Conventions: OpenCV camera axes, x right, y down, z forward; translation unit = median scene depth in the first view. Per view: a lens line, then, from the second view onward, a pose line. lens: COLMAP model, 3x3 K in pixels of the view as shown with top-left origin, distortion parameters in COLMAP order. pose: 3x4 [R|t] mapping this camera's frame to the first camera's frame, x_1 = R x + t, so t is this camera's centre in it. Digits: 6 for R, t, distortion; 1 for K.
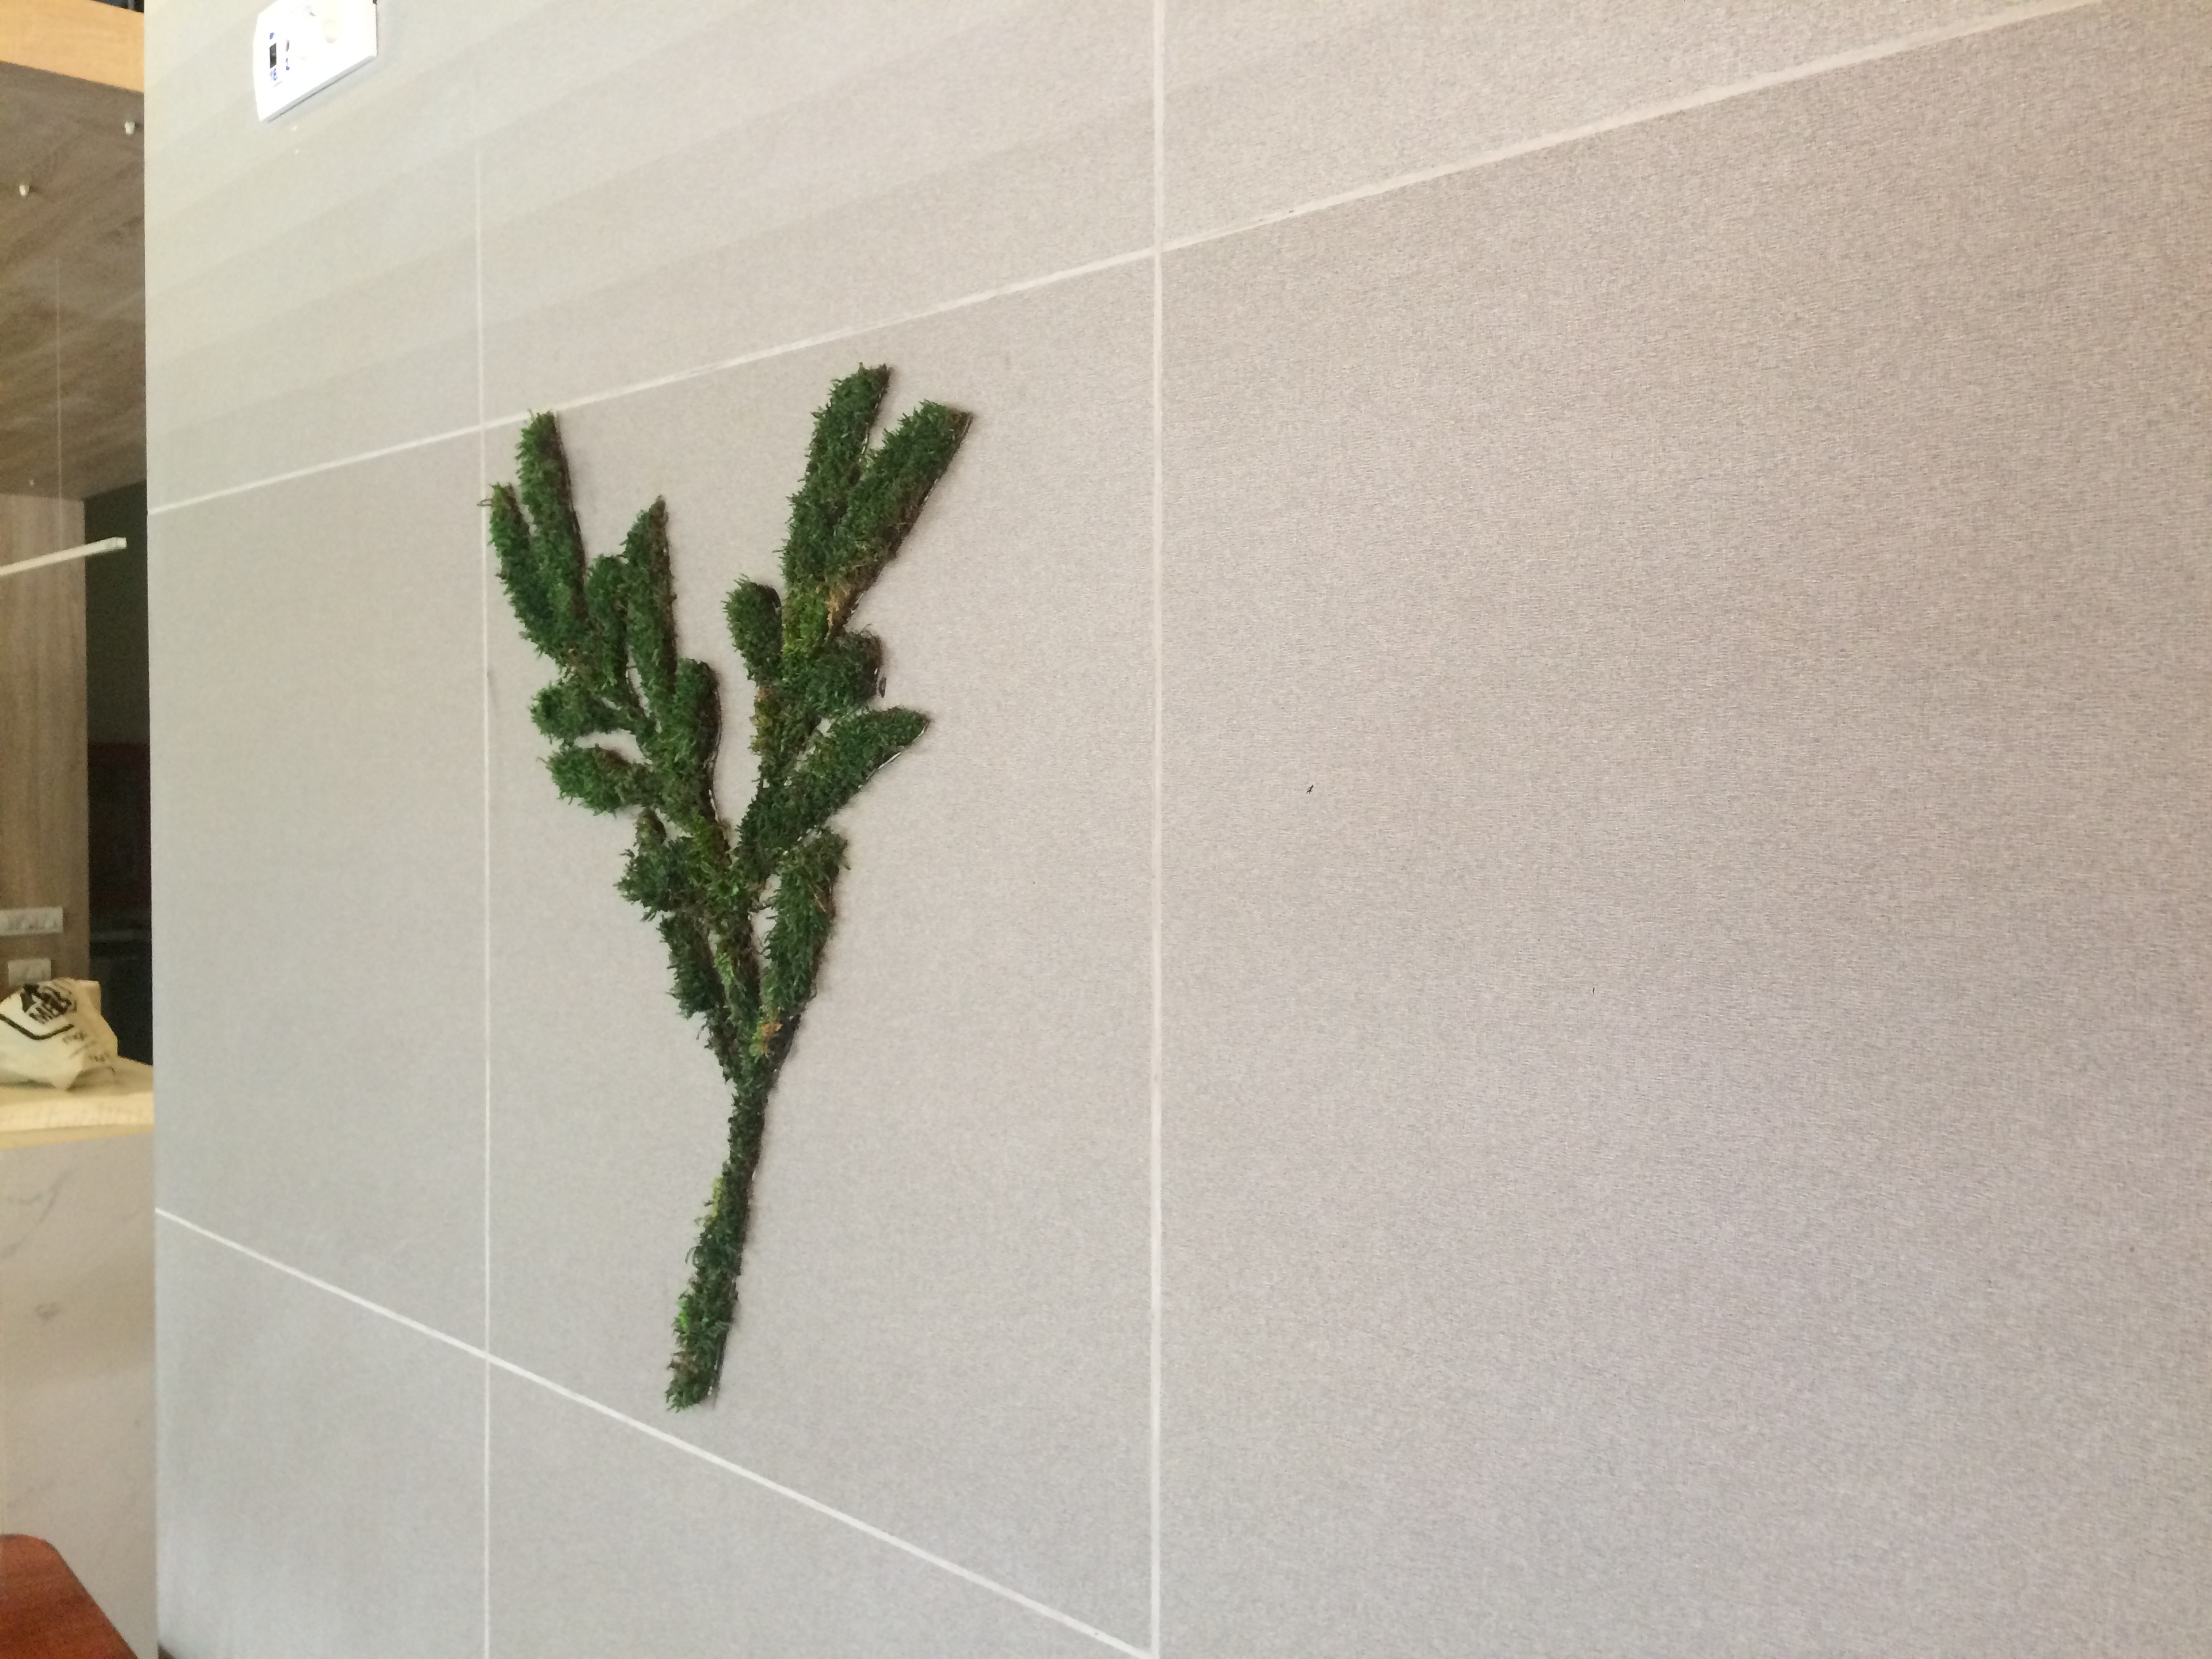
lens RADIAL K [[1880.8, 0, 1106.8], [0, 1880.8, 820.7], [0, 0, 1]] dist [0.131481, -0.206967]
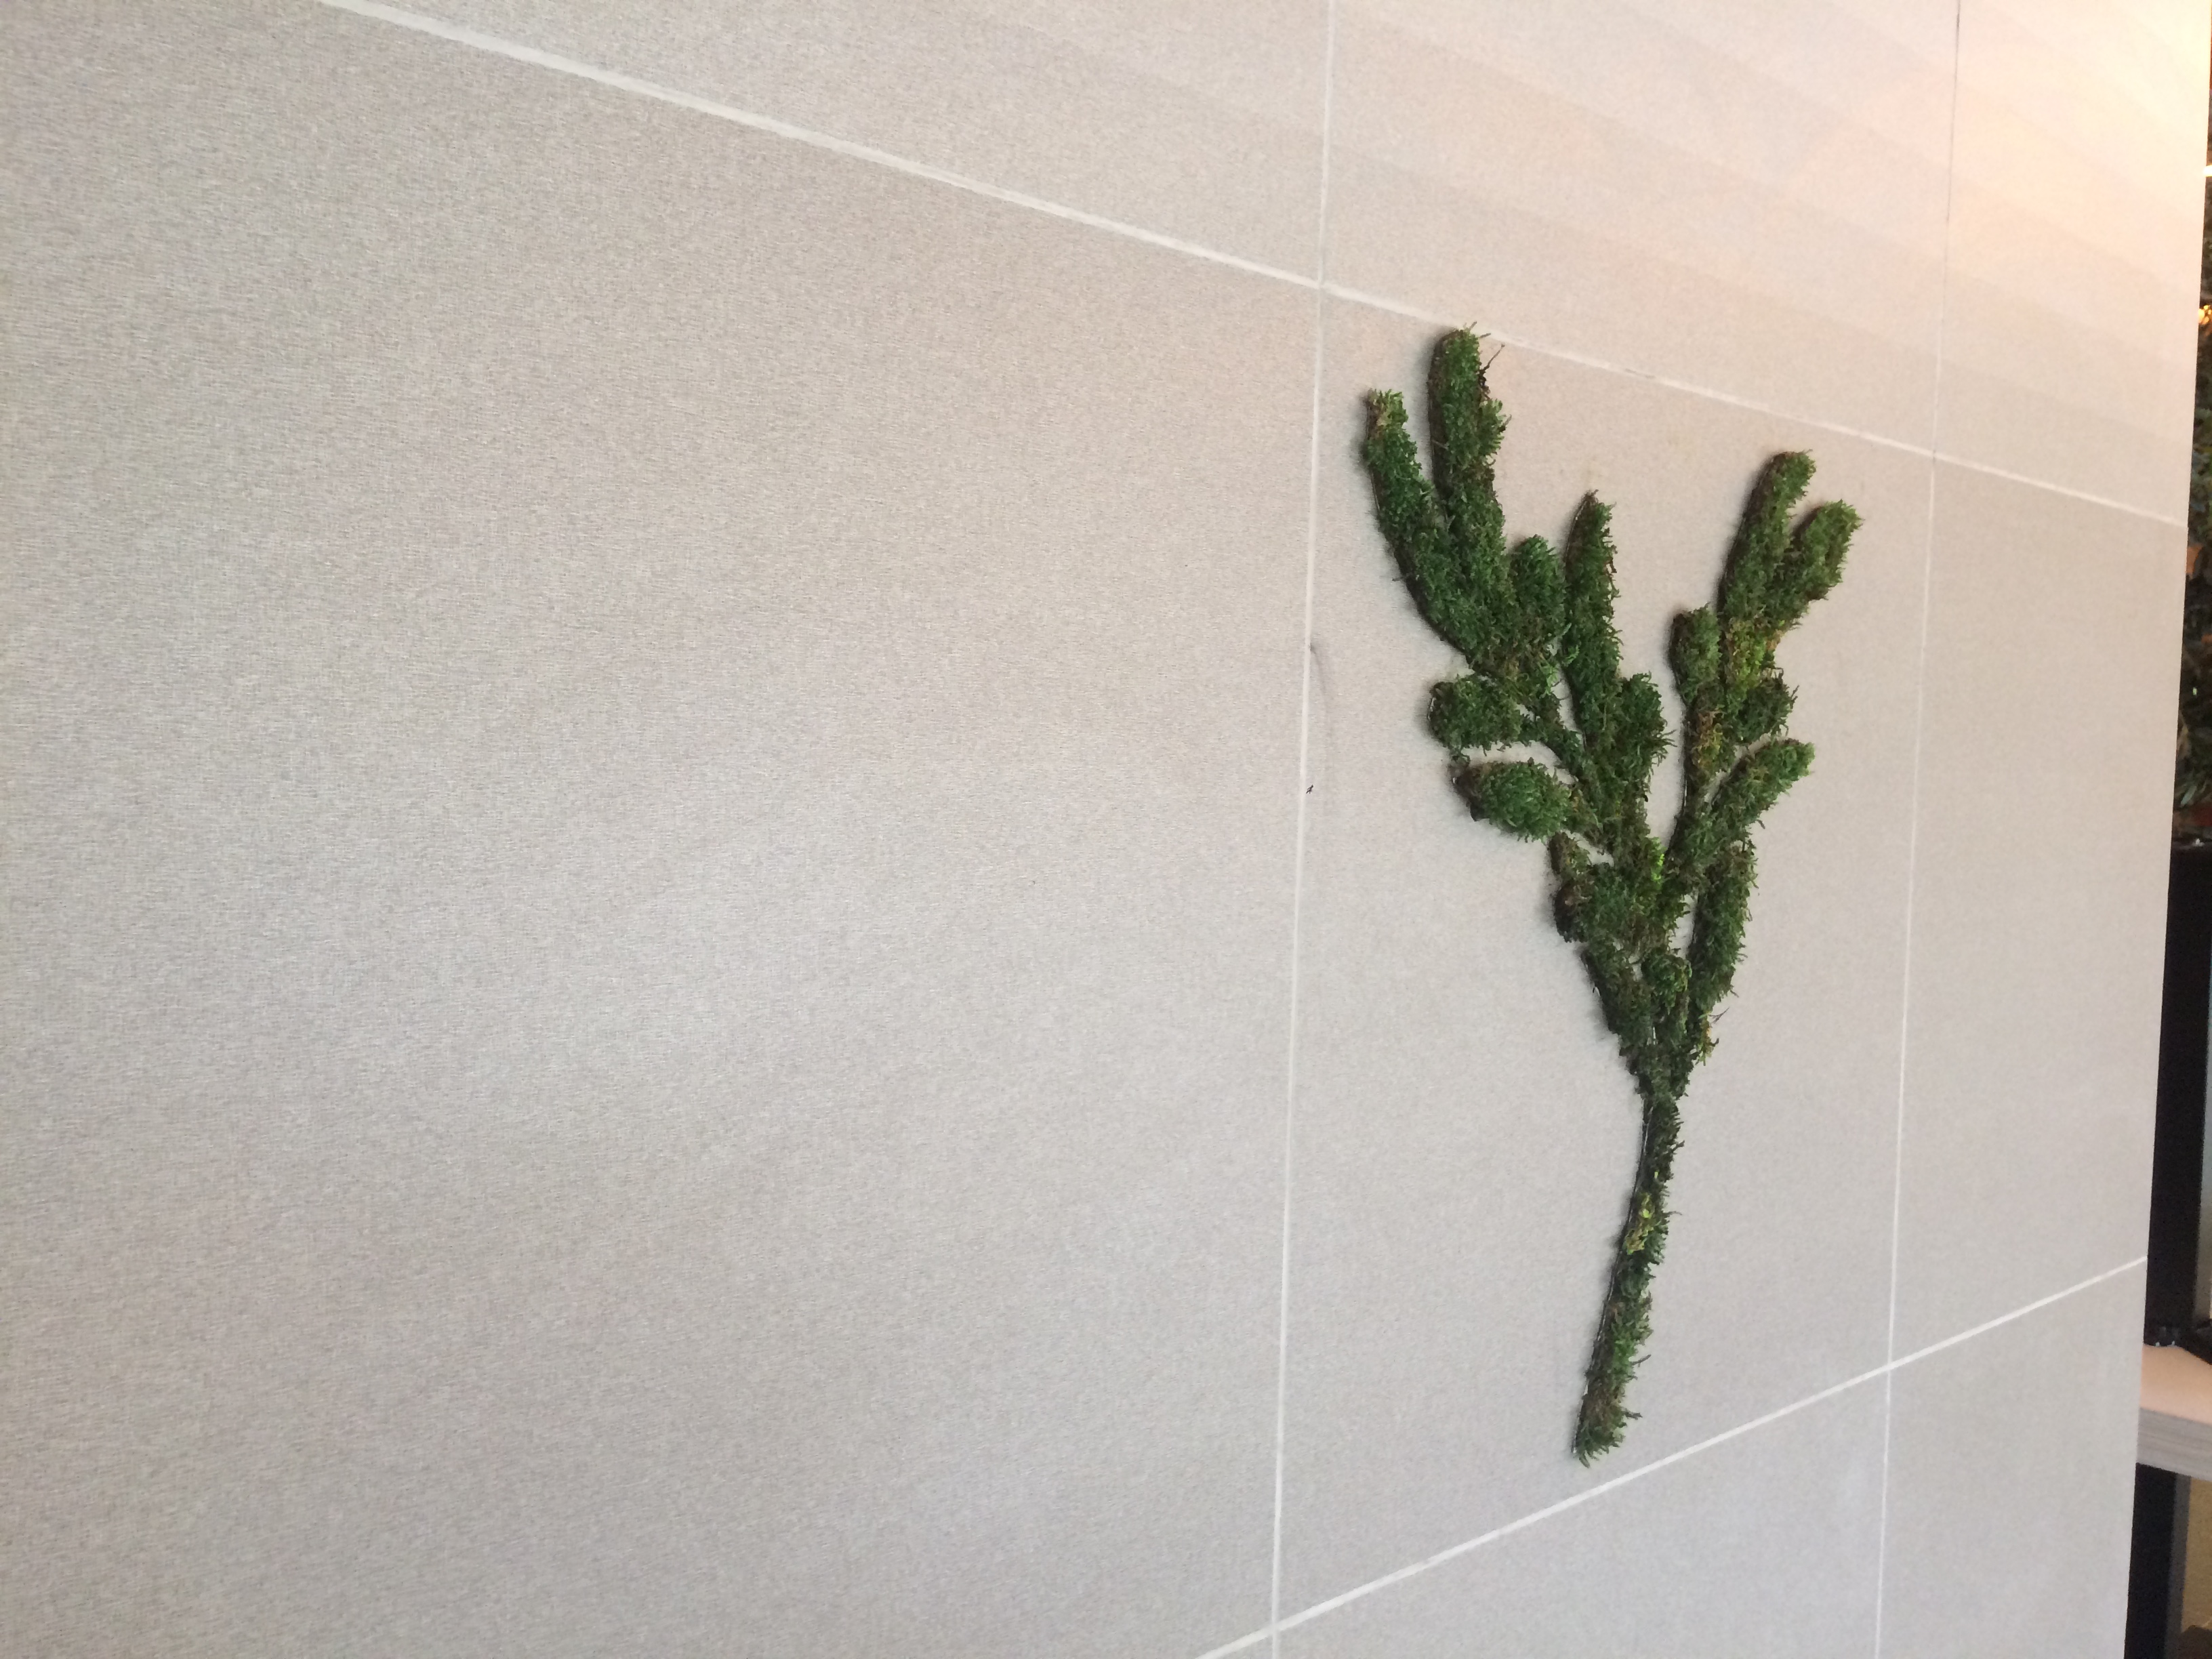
lens RADIAL K [[1848.2, 0, 1087.7], [0, 1848.2, 829.0], [0, 0, 1]] dist [0.120201, -0.171585]
pose [[0.052841, -0.042078, 0.997716, -1.128049], [-0.002324, 0.999104, 0.042260, -0.044005], [-0.998600, -0.004552, 0.052696, 1.170148]]
